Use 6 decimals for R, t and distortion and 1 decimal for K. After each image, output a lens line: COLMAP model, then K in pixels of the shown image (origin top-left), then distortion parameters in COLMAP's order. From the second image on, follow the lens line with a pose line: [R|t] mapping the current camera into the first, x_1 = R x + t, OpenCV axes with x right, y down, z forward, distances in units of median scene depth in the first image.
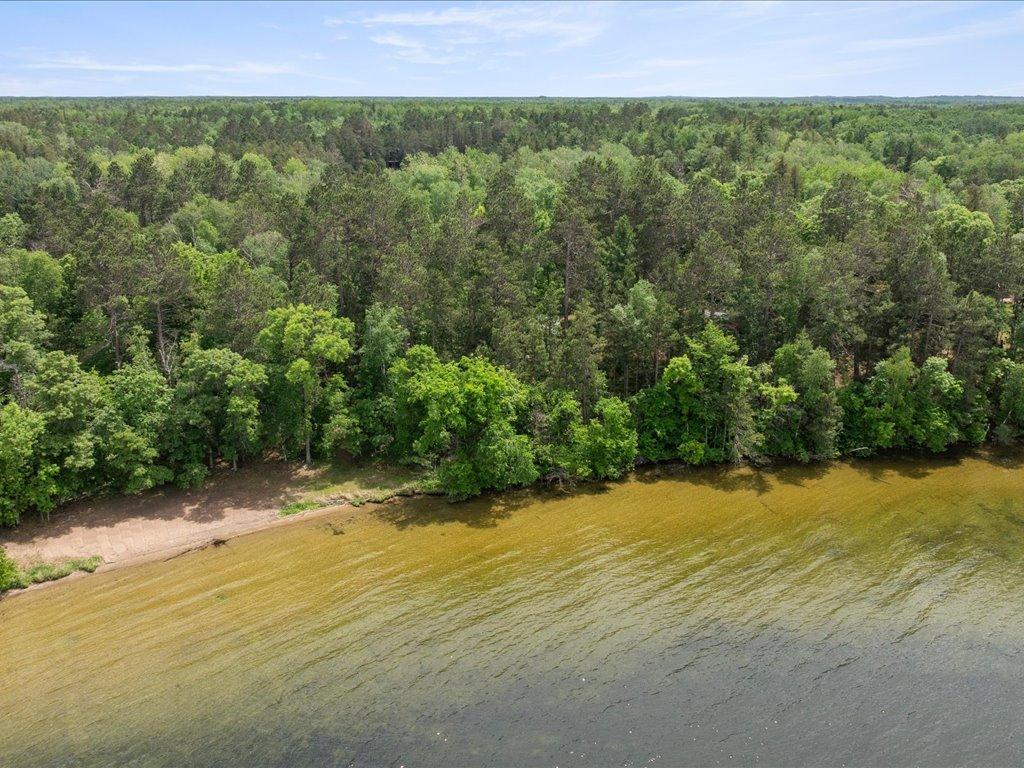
lens RADIAL K [[986.3, 0, 516.2], [0, 986.3, 383.2], [0, 0, 1]] dist [-0.003225, 0.000000]
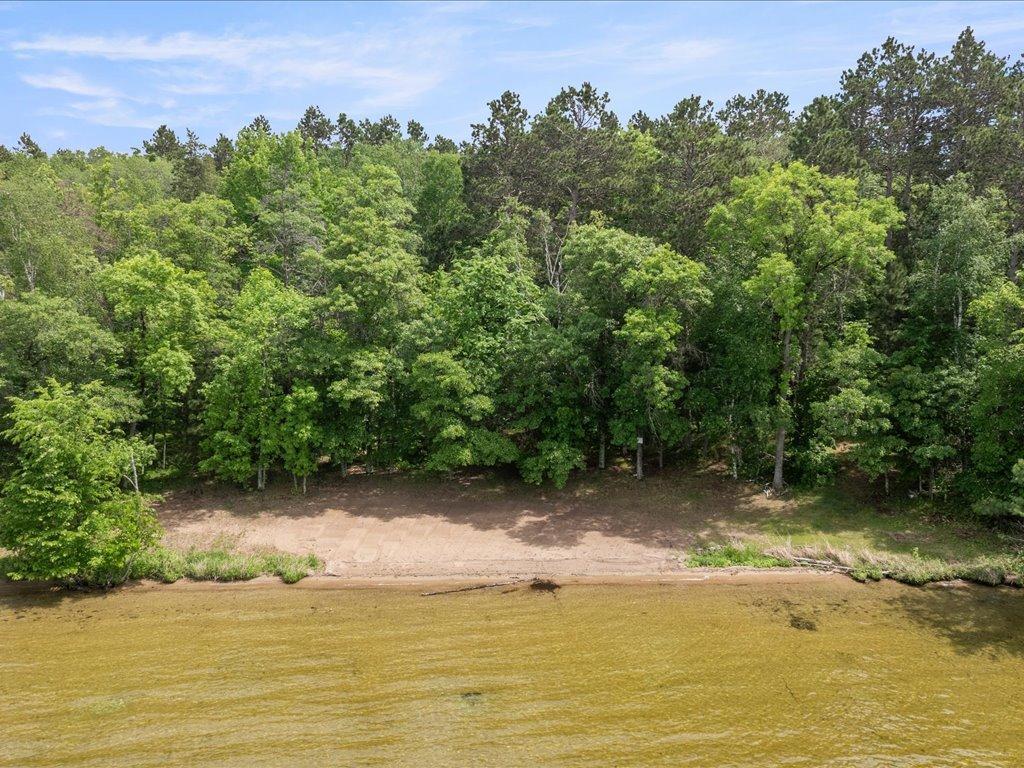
lens RADIAL K [[986.3, 0, 514.0], [0, 986.3, 378.6], [0, 0, 1]] dist [-0.003225, 0.000000]
pose [[0.844587, 0.090490, -0.527716, -0.066611], [-0.159384, 0.983424, -0.086454, 0.097504], [0.511145, 0.157127, 0.845010, 0.527450]]
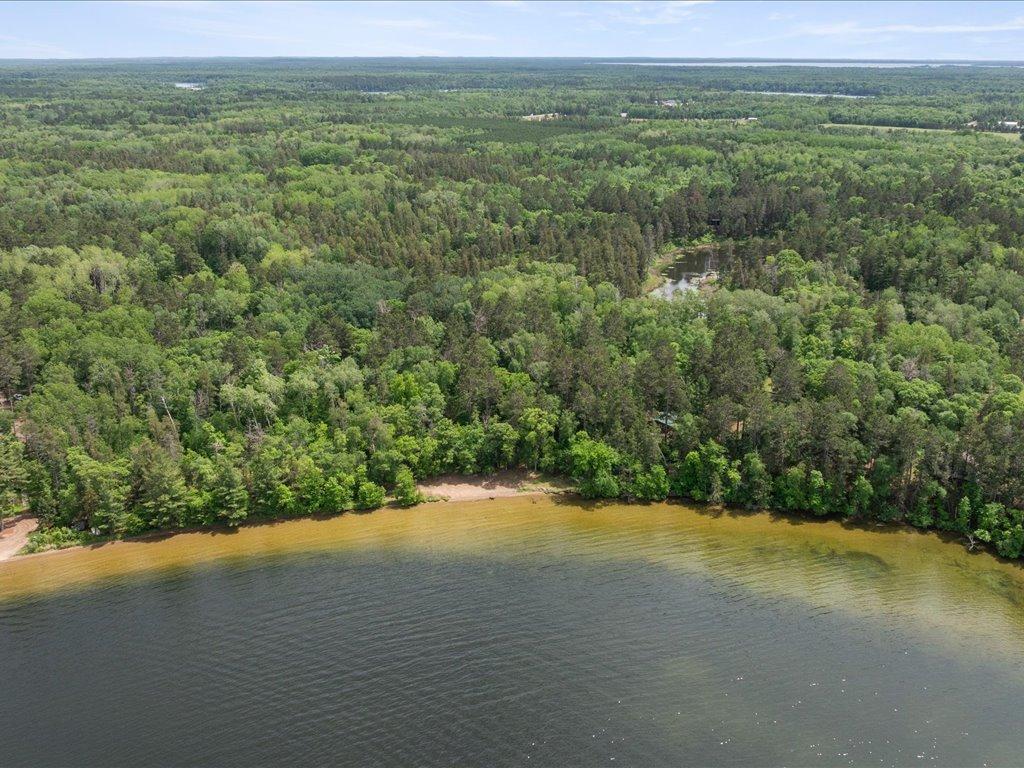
lens RADIAL K [[986.3, 0, 511.8], [0, 986.3, 382.6], [0, 0, 1]] dist [-0.003225, 0.000000]
pose [[0.914584, 0.131425, -0.382445, 0.674064], [-0.116026, 0.991236, 0.063165, -0.299810], [0.387394, -0.013396, 0.921817, -1.326773]]
